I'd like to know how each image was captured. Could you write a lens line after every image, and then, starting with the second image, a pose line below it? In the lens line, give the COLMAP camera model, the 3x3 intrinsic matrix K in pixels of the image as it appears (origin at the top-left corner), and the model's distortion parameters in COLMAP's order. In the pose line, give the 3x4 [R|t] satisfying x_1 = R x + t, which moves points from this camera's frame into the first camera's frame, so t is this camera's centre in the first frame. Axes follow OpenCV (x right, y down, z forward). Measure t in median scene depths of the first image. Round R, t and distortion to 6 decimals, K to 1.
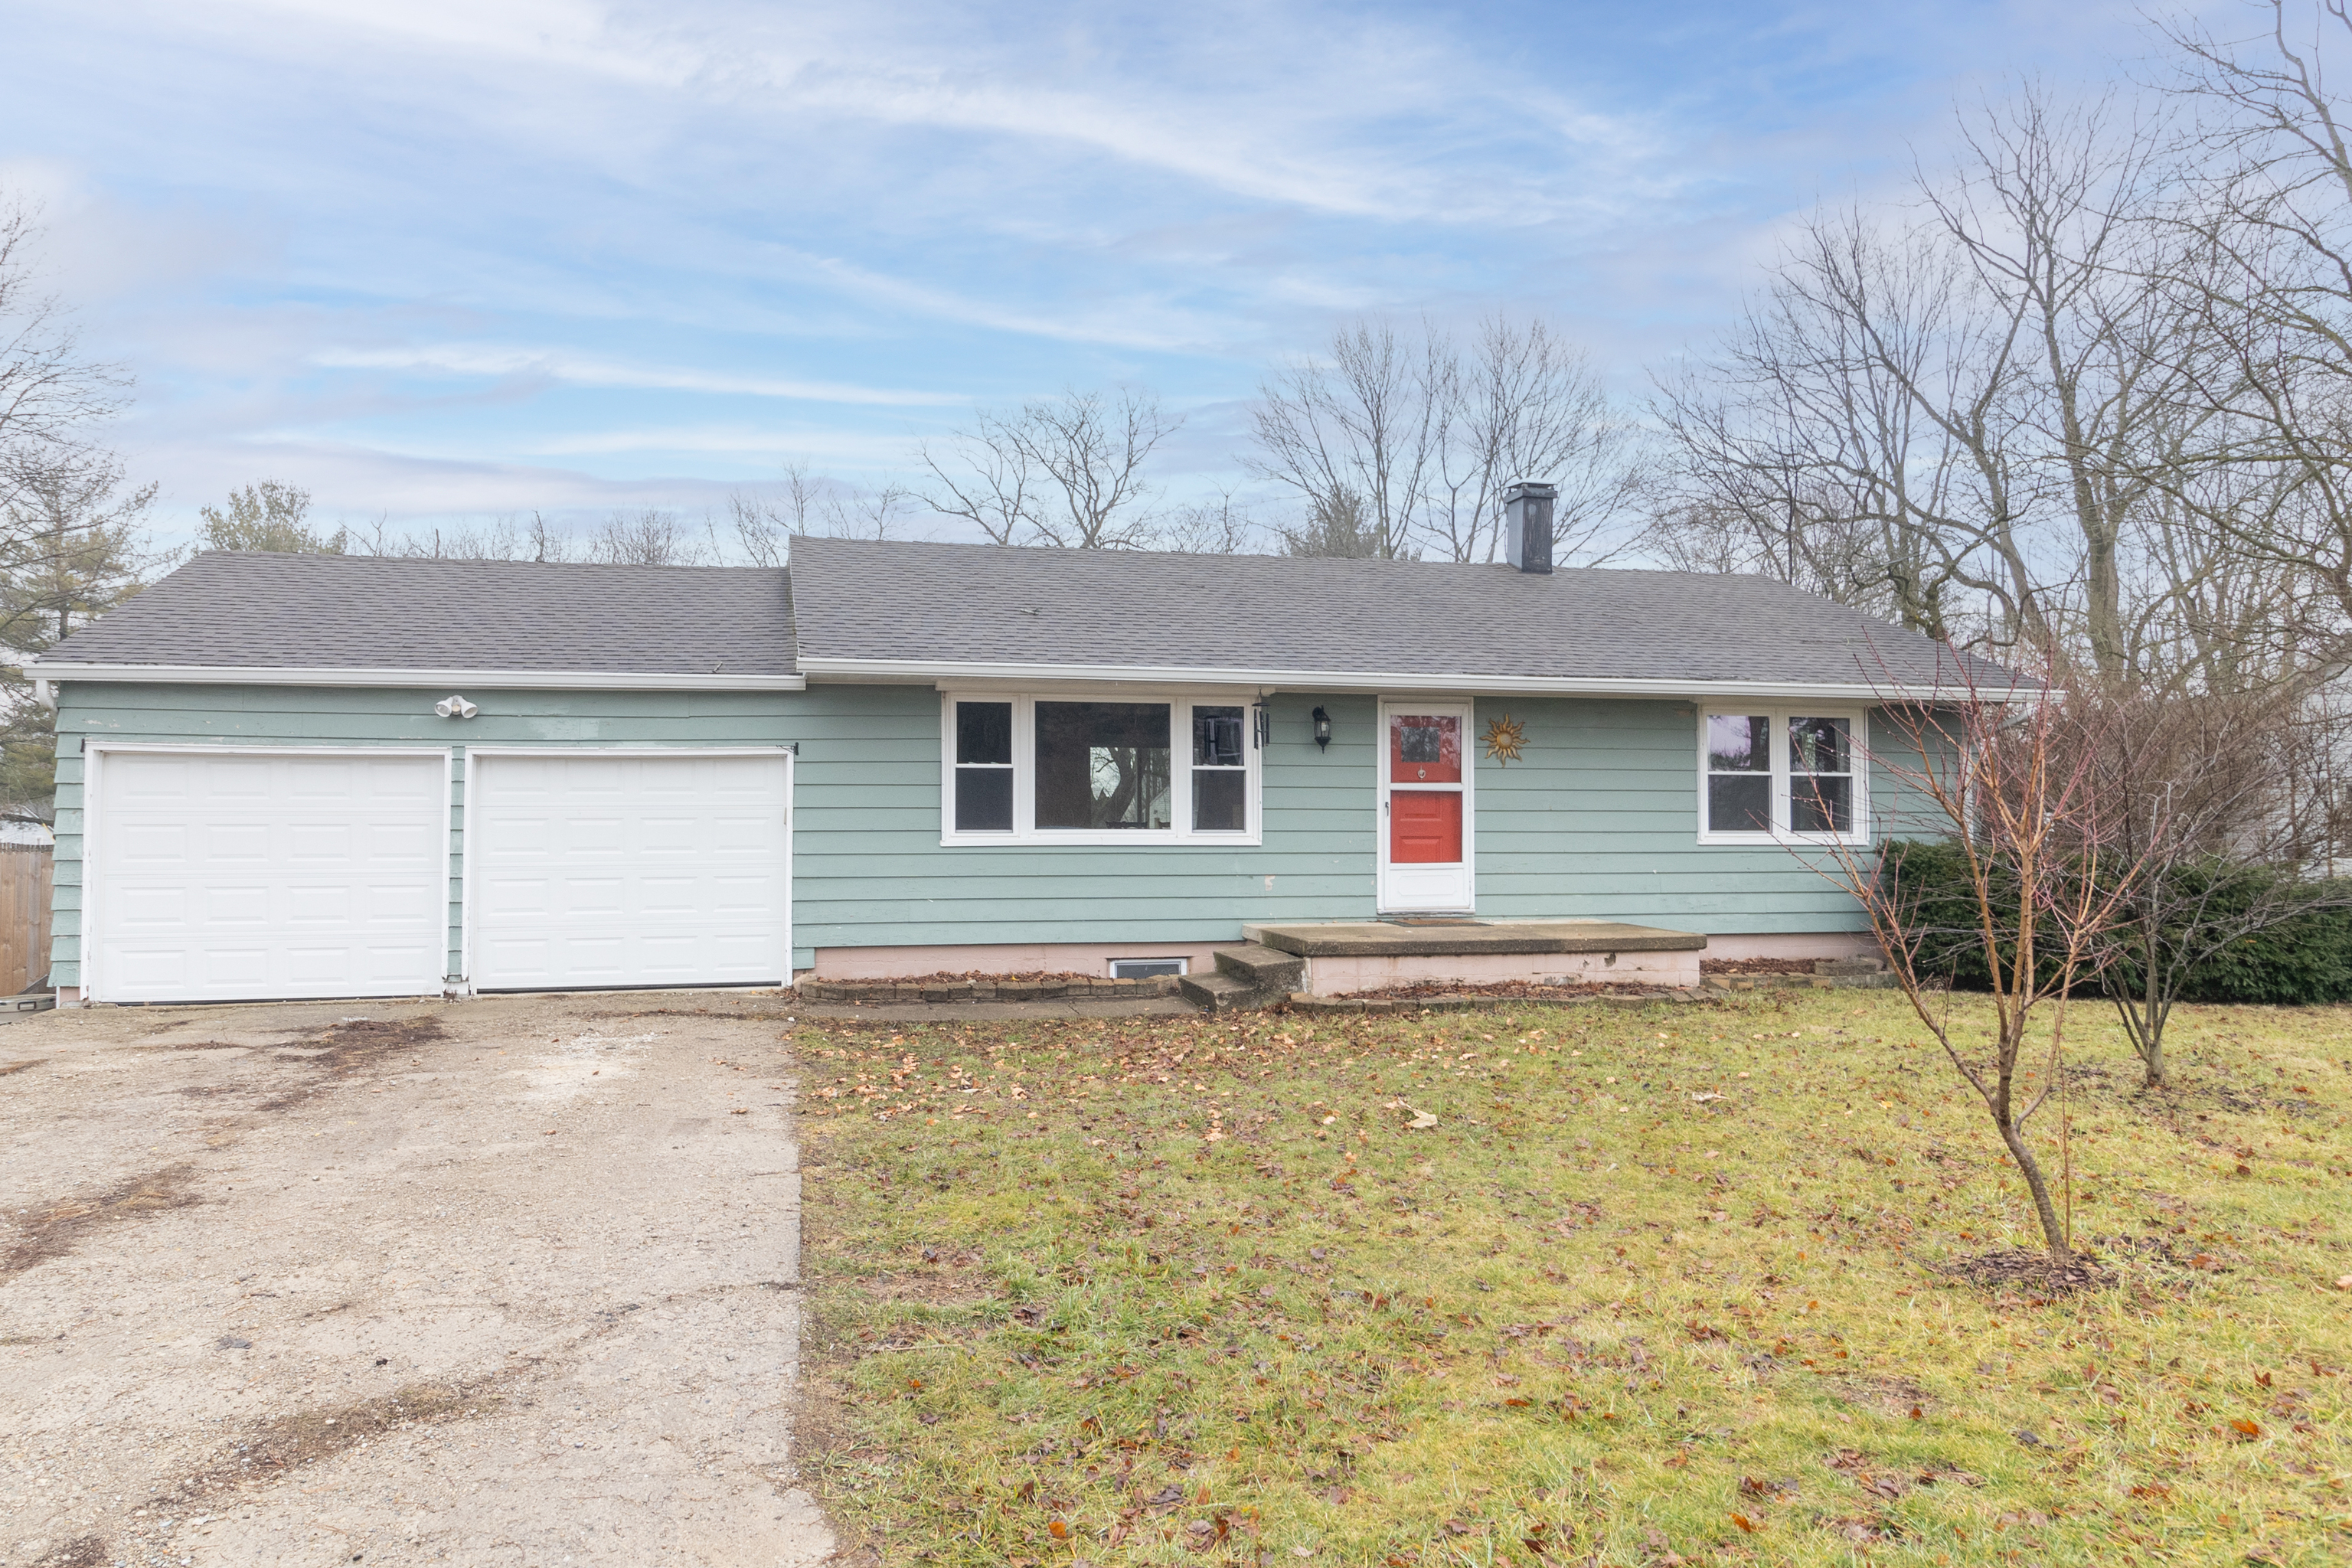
lens RADIAL K [[1442.2, 0, 1172.3], [0, 1442.2, 785.7], [0, 0, 1]] dist [-0.002194, -0.001445]
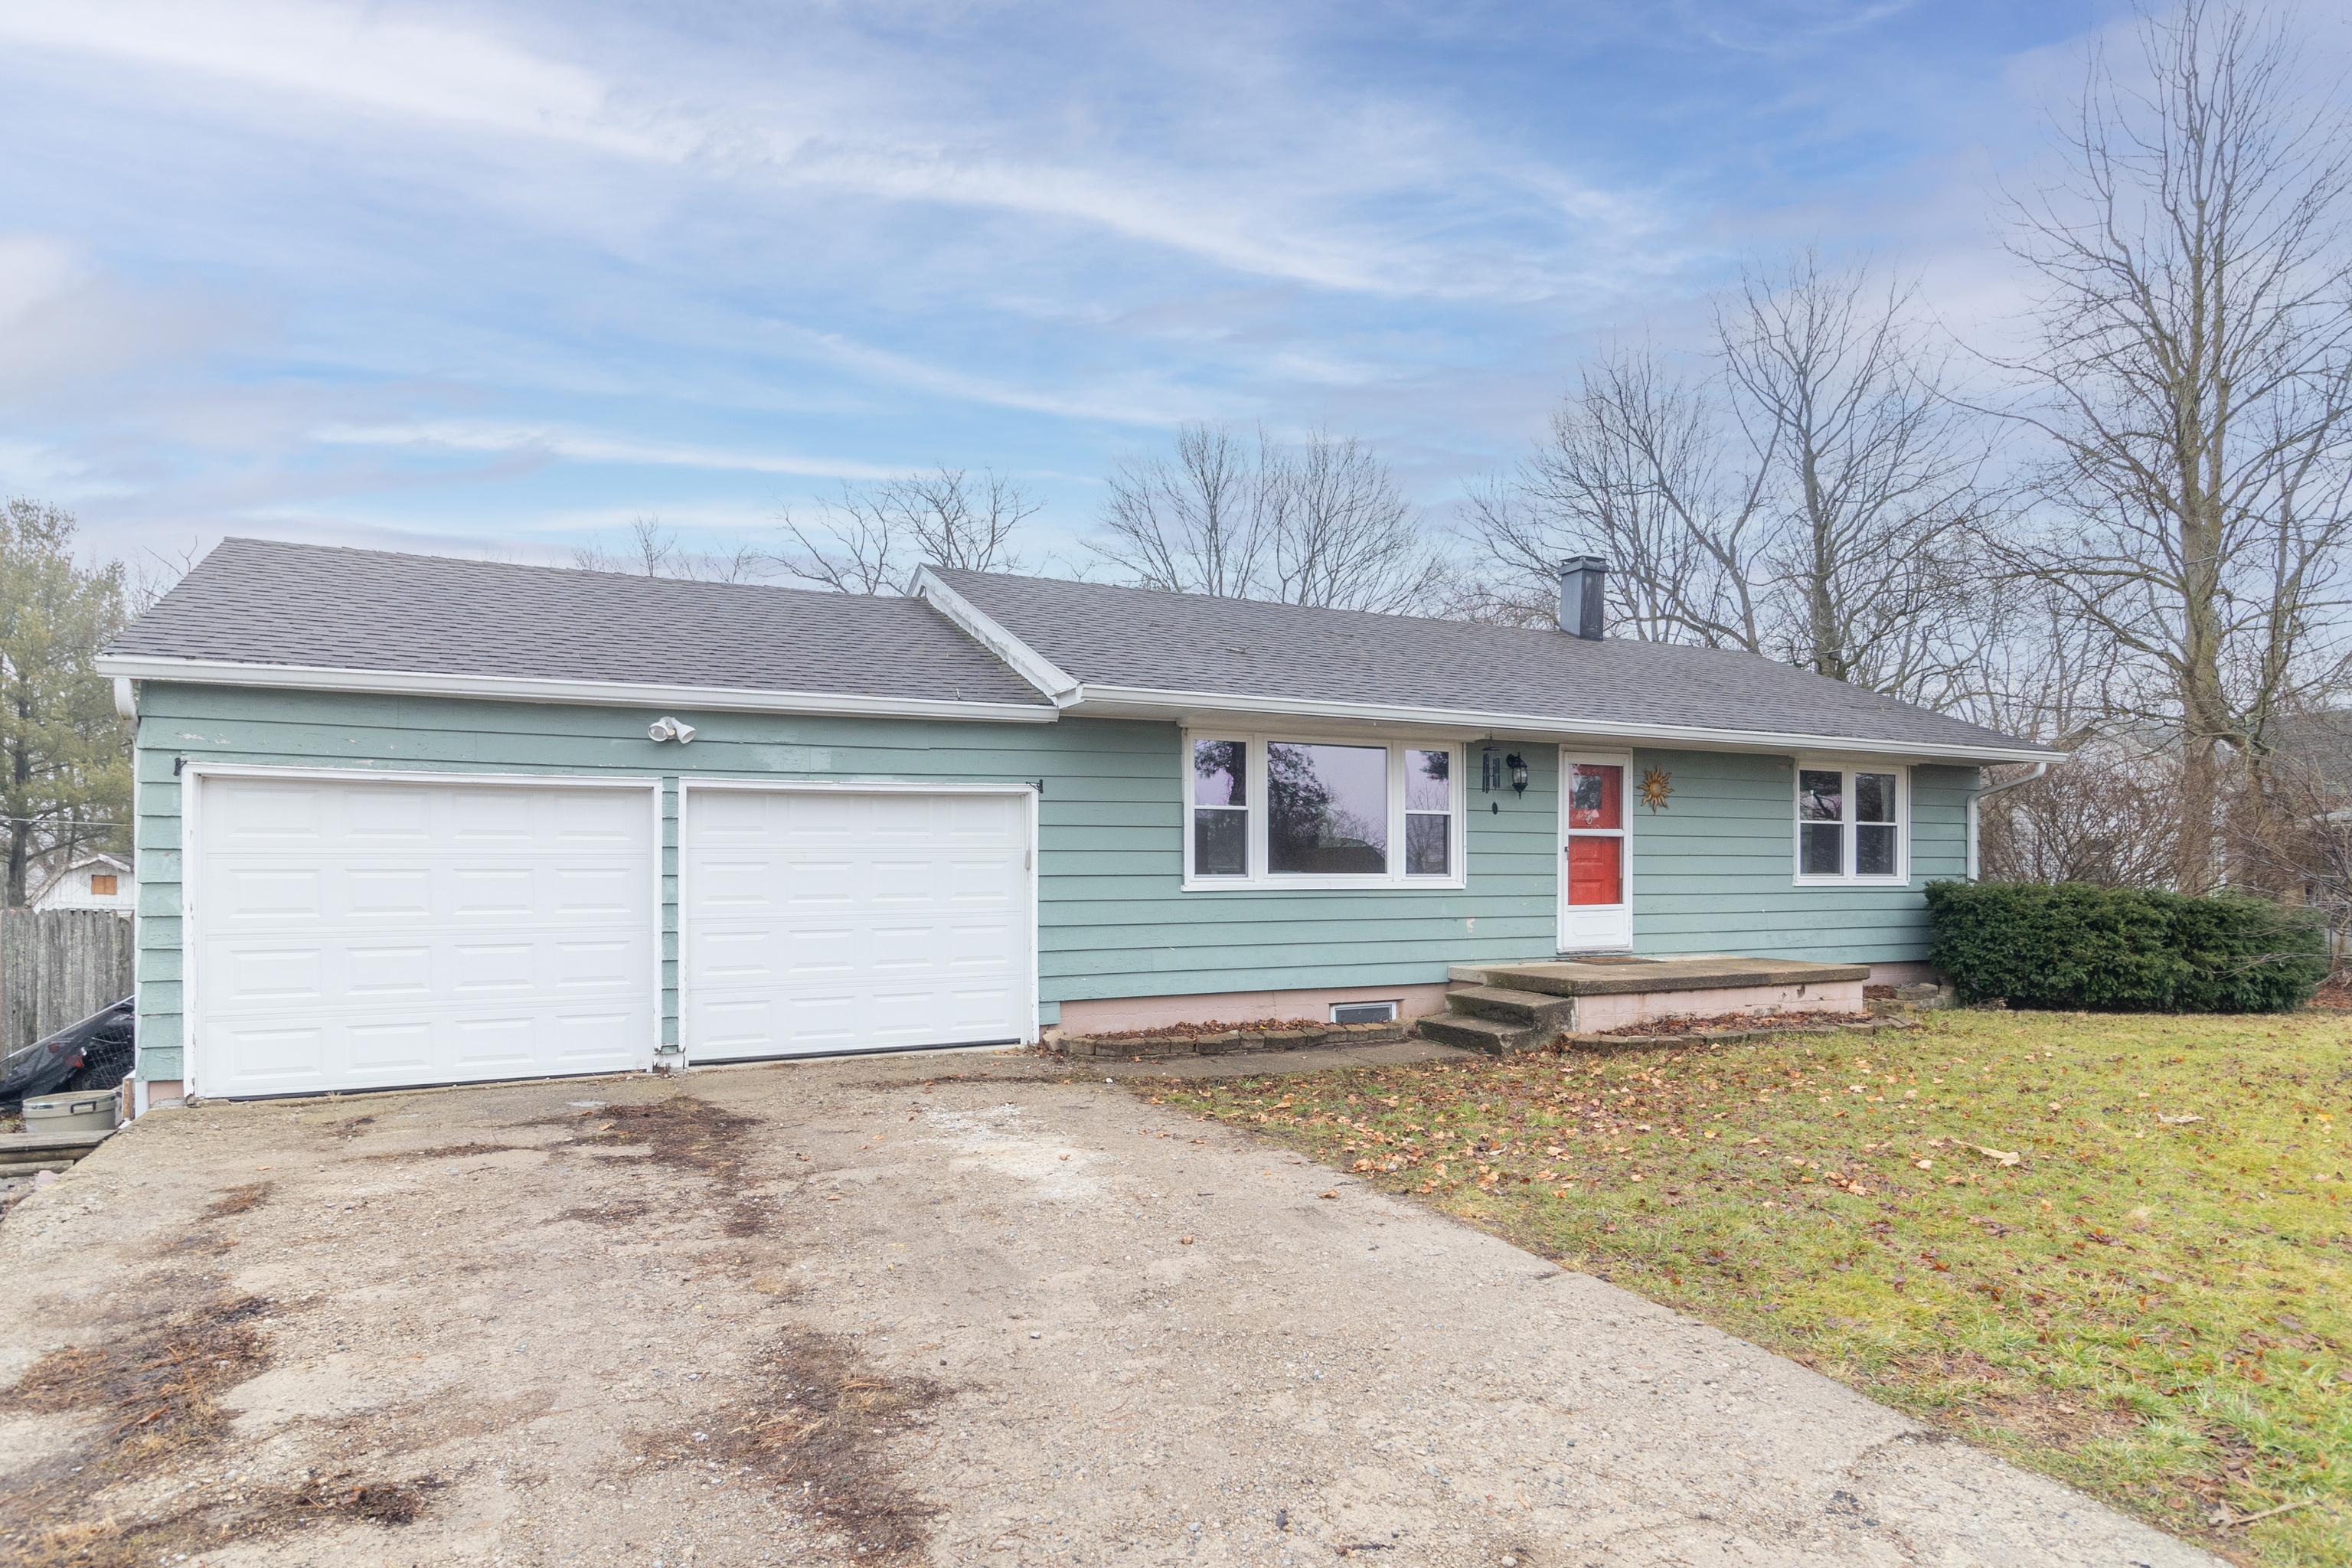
lens RADIAL K [[1254.5, 0, 1211.1], [0, 1254.5, 884.8], [0, 0, 1]] dist [0.003123, -0.001788]
pose [[0.969821, -0.006498, 0.243733, -0.350665], [-0.000624, 0.999575, 0.029131, 0.013698], [-0.243818, -0.028404, 0.969405, 0.195426]]
